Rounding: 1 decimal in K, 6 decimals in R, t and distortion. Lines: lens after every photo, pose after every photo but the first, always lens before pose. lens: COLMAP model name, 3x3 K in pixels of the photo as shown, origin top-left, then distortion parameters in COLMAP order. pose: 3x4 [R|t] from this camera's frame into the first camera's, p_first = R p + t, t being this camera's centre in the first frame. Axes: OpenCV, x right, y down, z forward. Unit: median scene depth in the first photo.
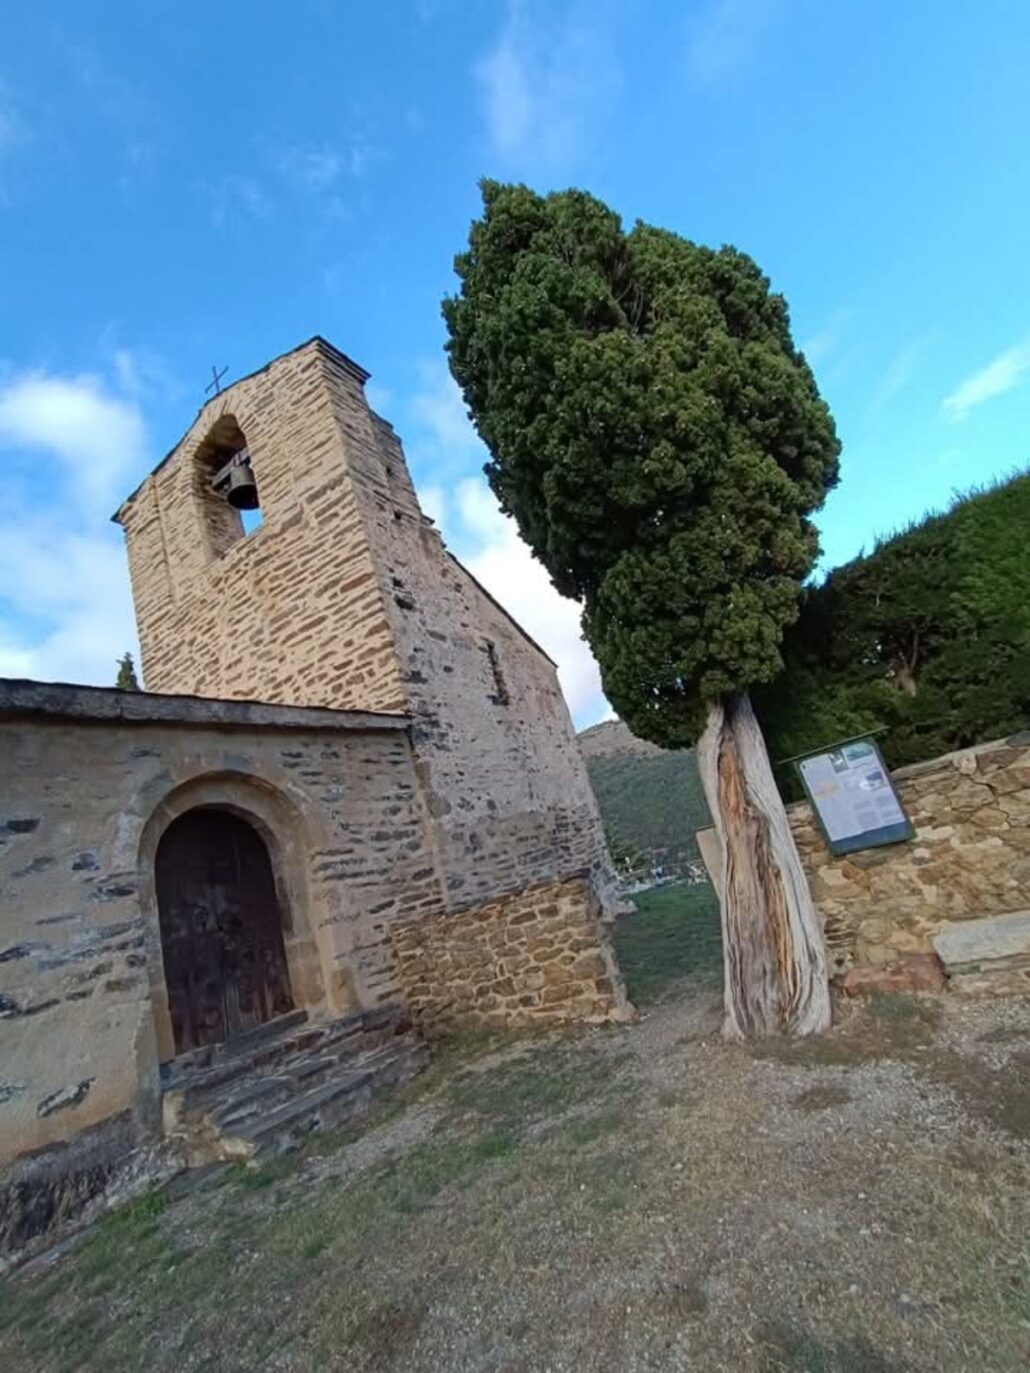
lens RADIAL K [[616.5, 0, 511.9], [0, 616.5, 687.9], [0, 0, 1]] dist [-0.009028, 0.000304]
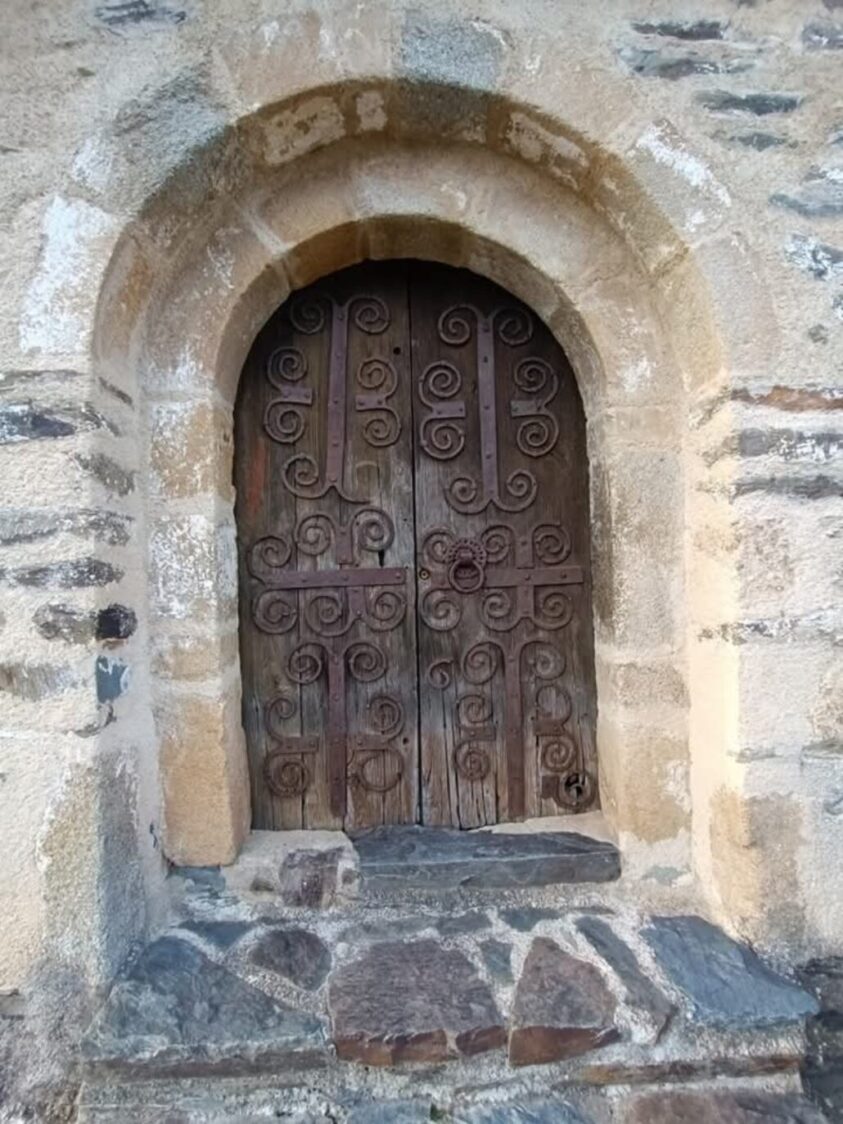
lens RADIAL K [[504.7, 0, 419.5], [0, 504.7, 562.9], [0, 0, 1]] dist [-0.009028, 0.000304]
pose [[0.595903, 0.238113, -0.766943, -0.213361], [0.104682, 0.923849, 0.368165, 0.248942], [0.796204, -0.299676, 0.525598, 0.771762]]
